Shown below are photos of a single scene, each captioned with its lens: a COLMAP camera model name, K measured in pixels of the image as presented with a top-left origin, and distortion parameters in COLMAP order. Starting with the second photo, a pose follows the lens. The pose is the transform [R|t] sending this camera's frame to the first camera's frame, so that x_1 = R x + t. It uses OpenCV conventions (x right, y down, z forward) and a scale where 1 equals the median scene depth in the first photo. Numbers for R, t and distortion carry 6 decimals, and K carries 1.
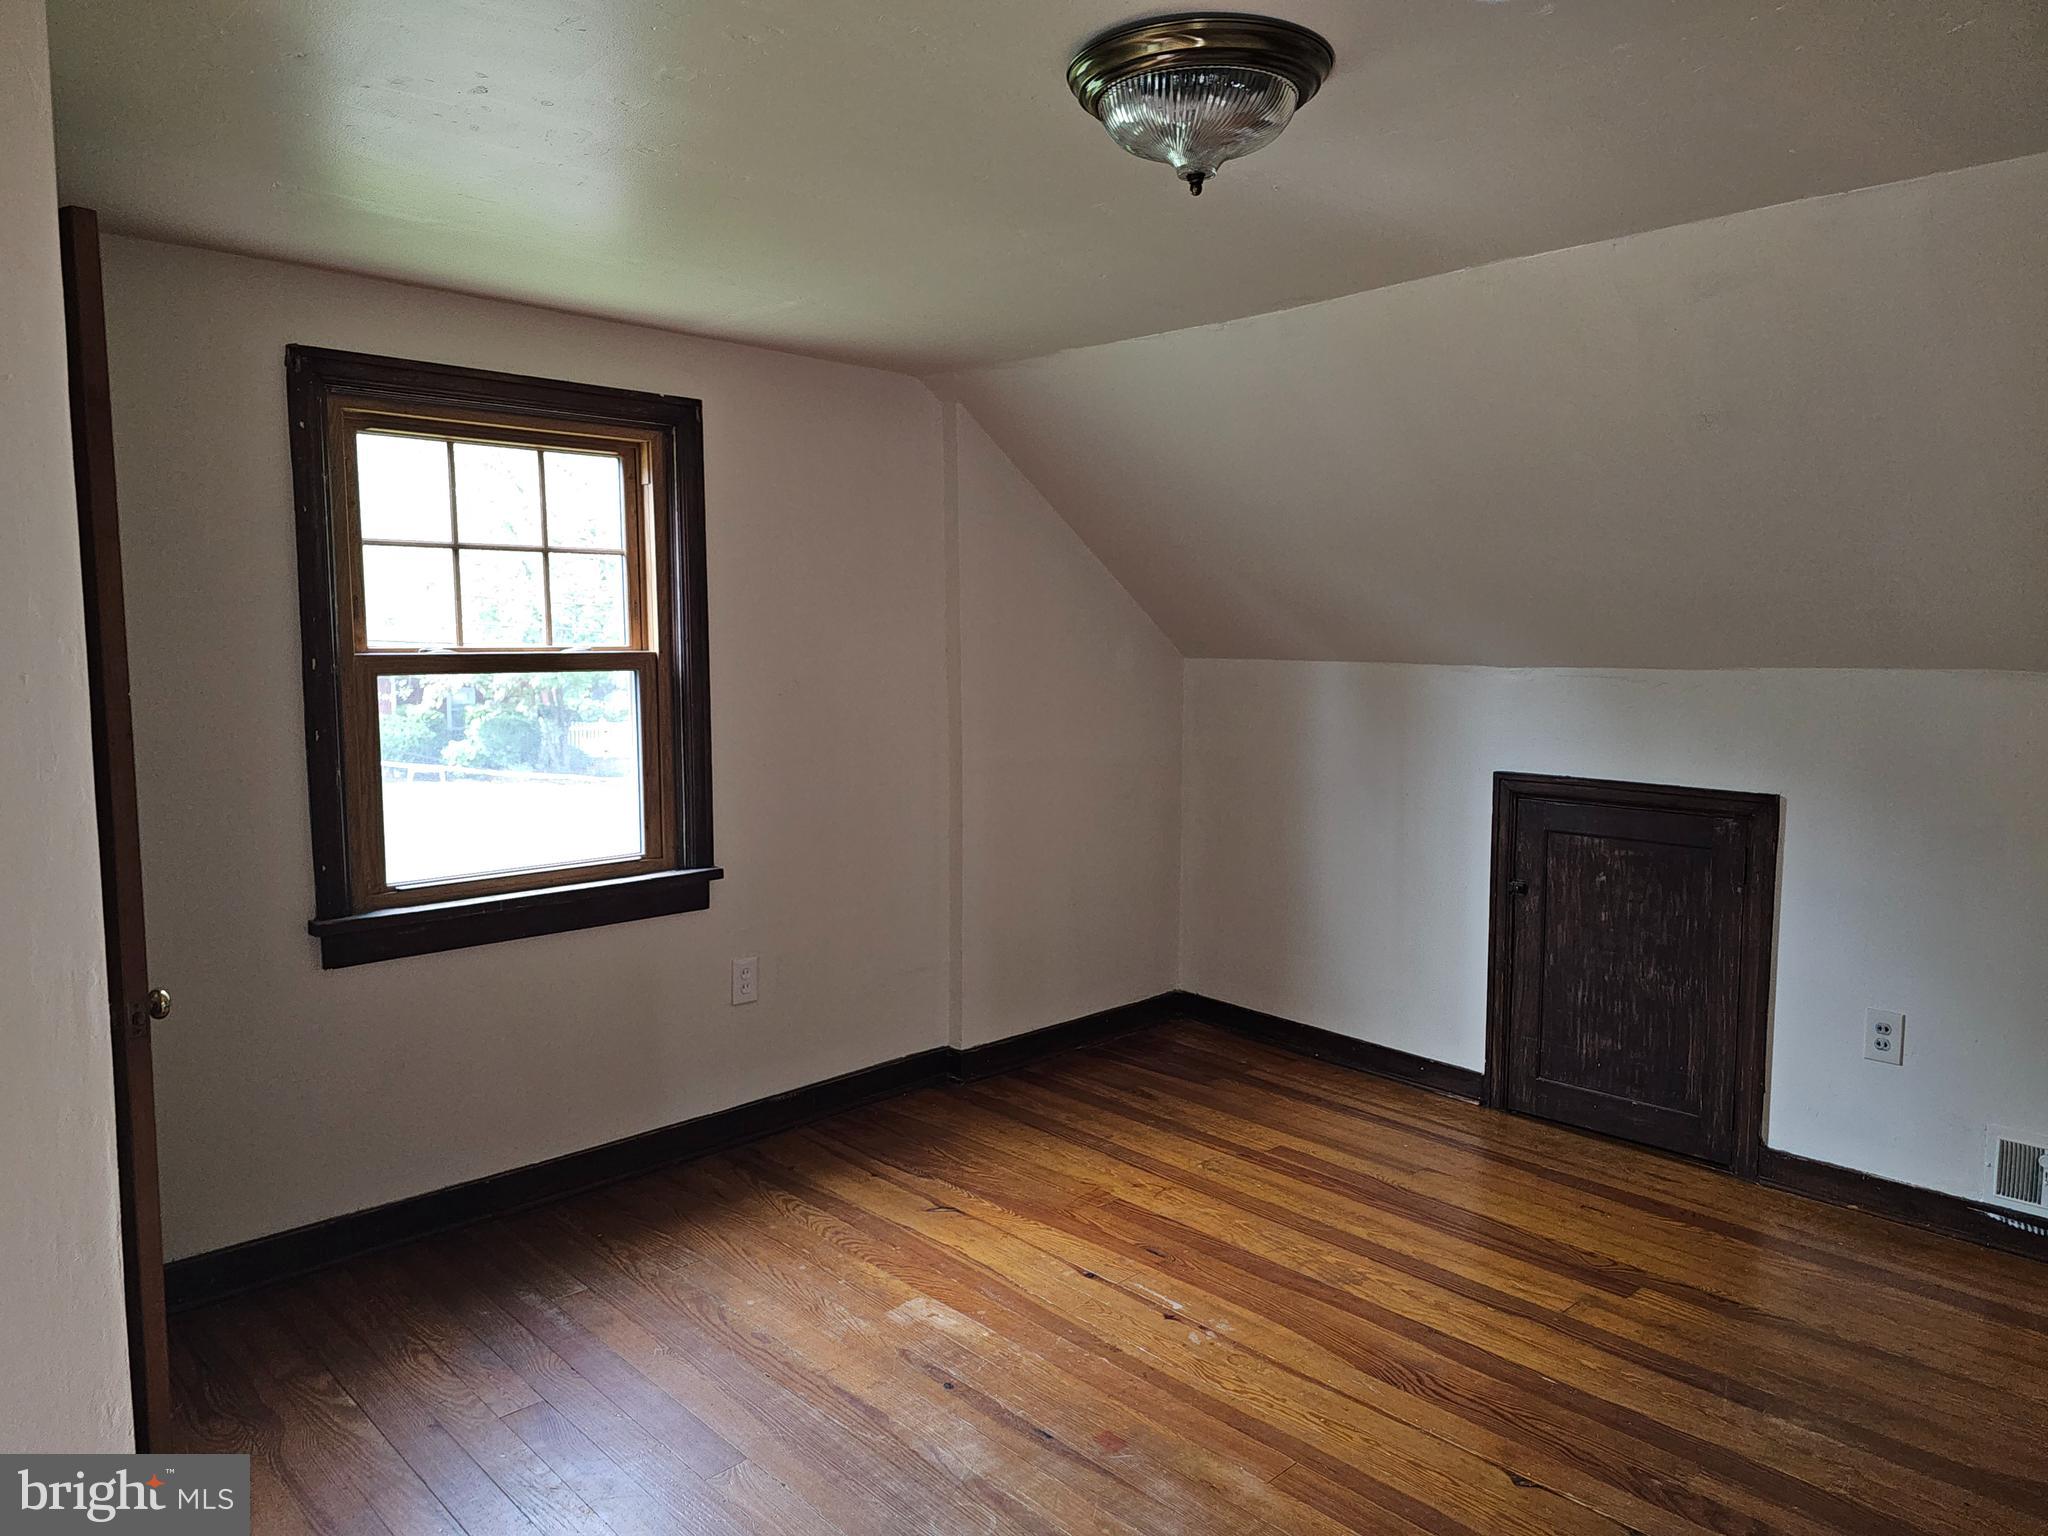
lens RADIAL K [[1372.0, 0, 1030.7], [0, 1372.0, 771.7], [0, 0, 1]] dist [0.042088, -0.016913]
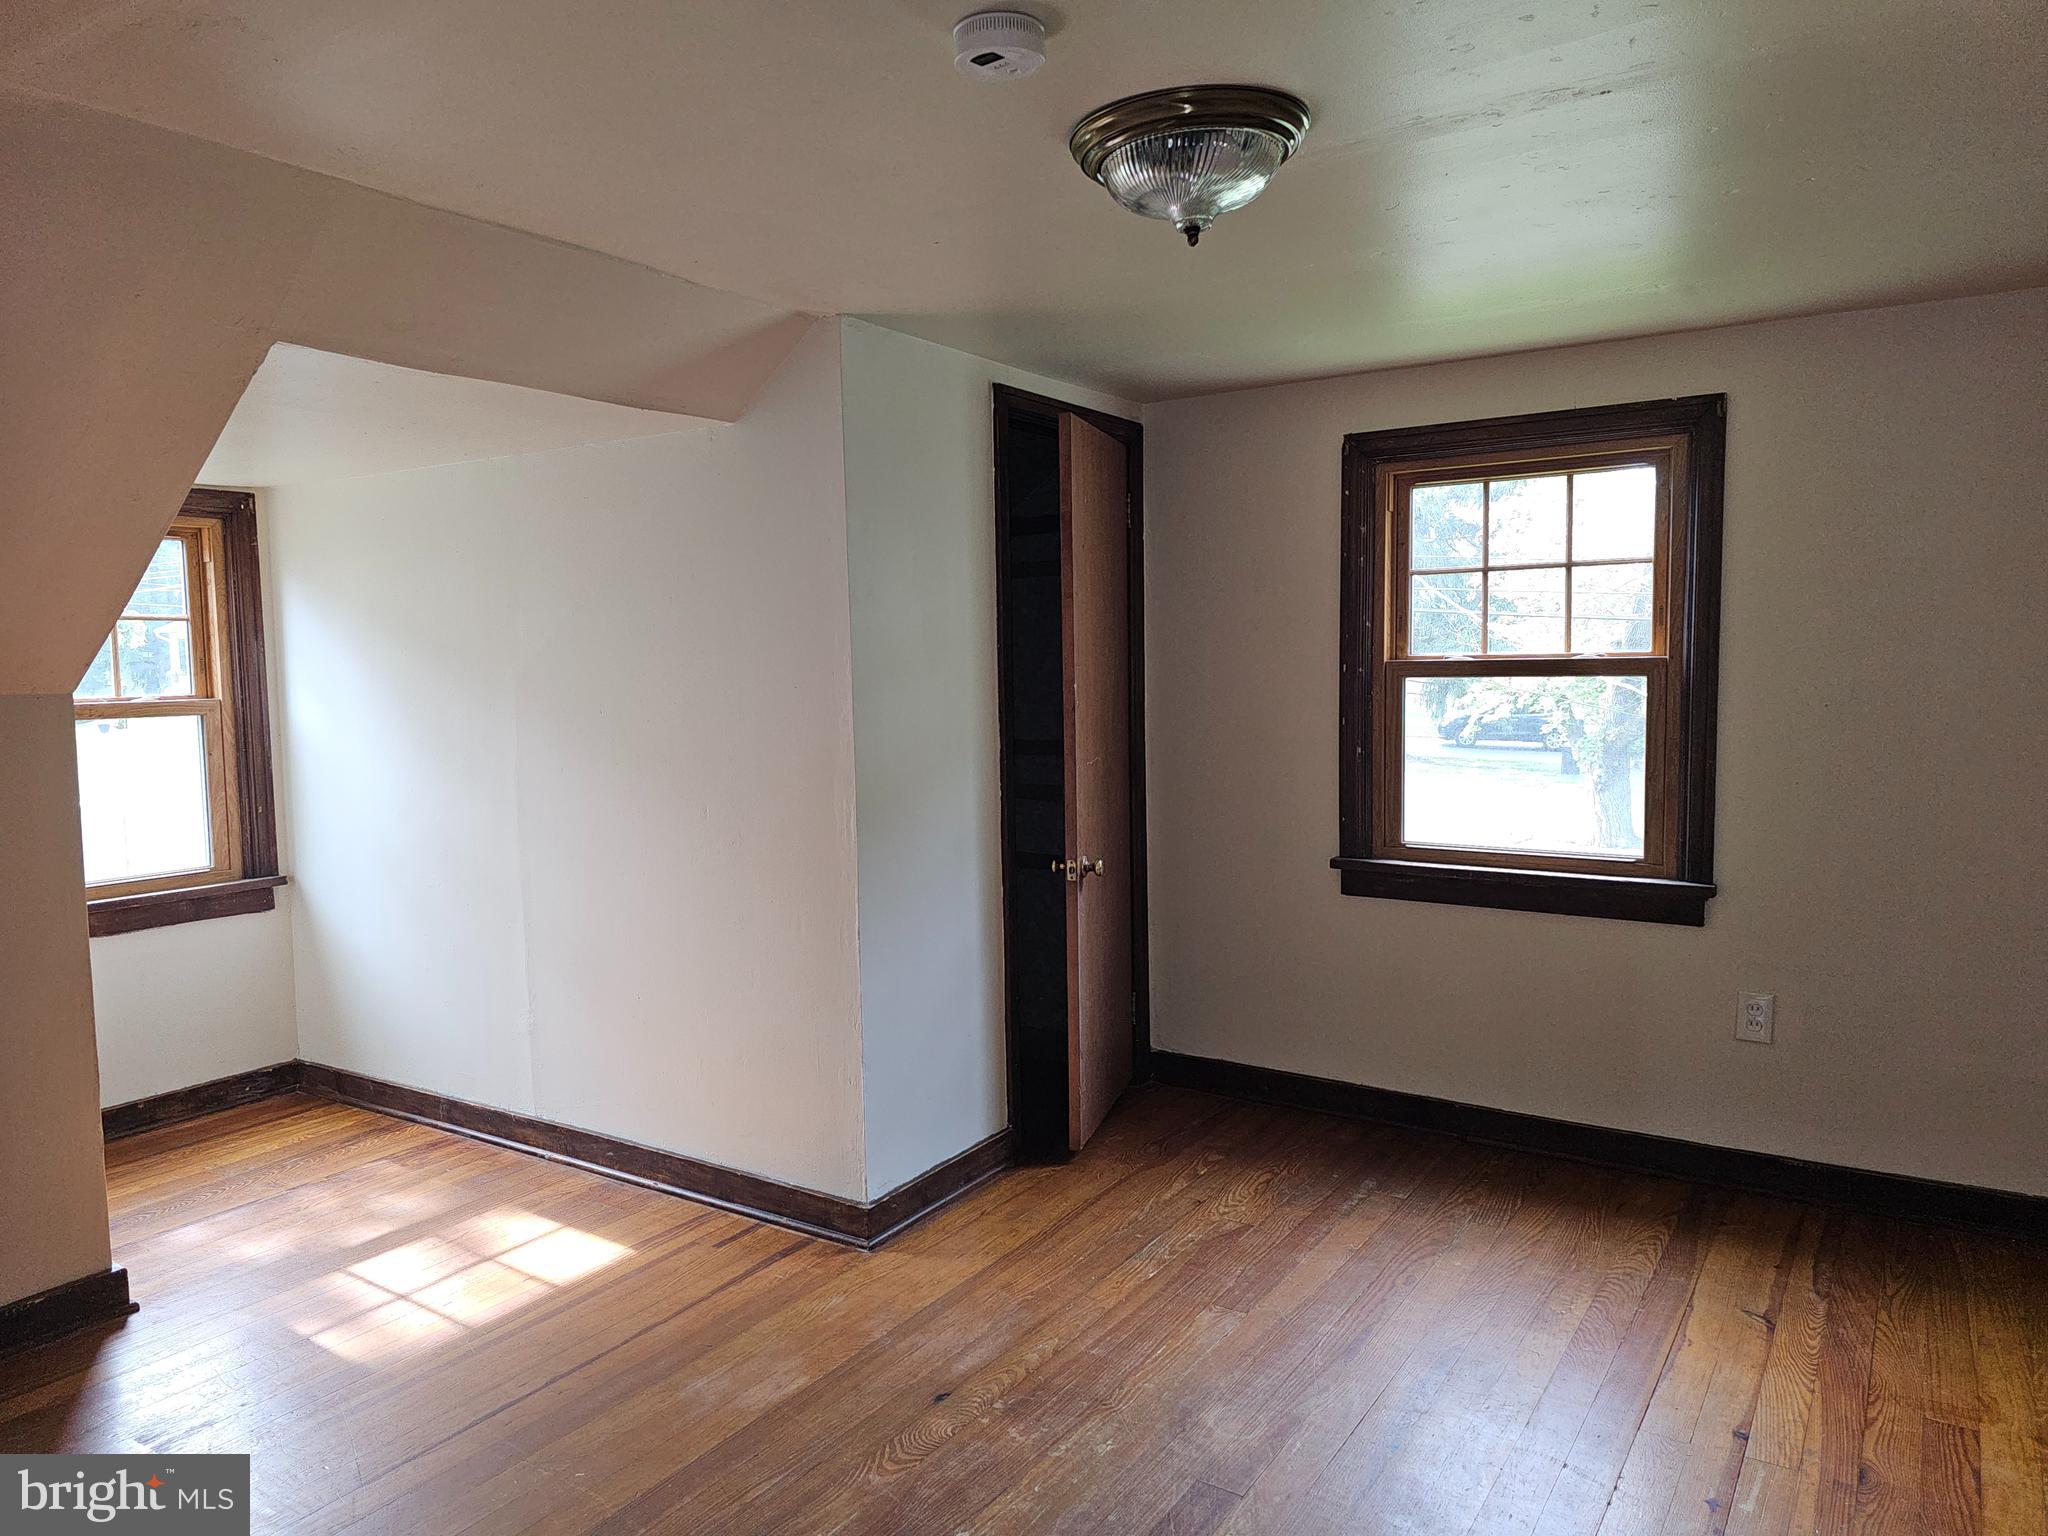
lens RADIAL K [[1372.0, 0, 1020.2], [0, 1372.0, 764.8], [0, 0, 1]] dist [0.042088, -0.016913]
pose [[0.221296, 0.077320, -0.972137, 0.634618], [-0.082653, 0.994752, 0.060303, -0.033439], [0.971698, 0.067006, 0.226526, 0.342768]]
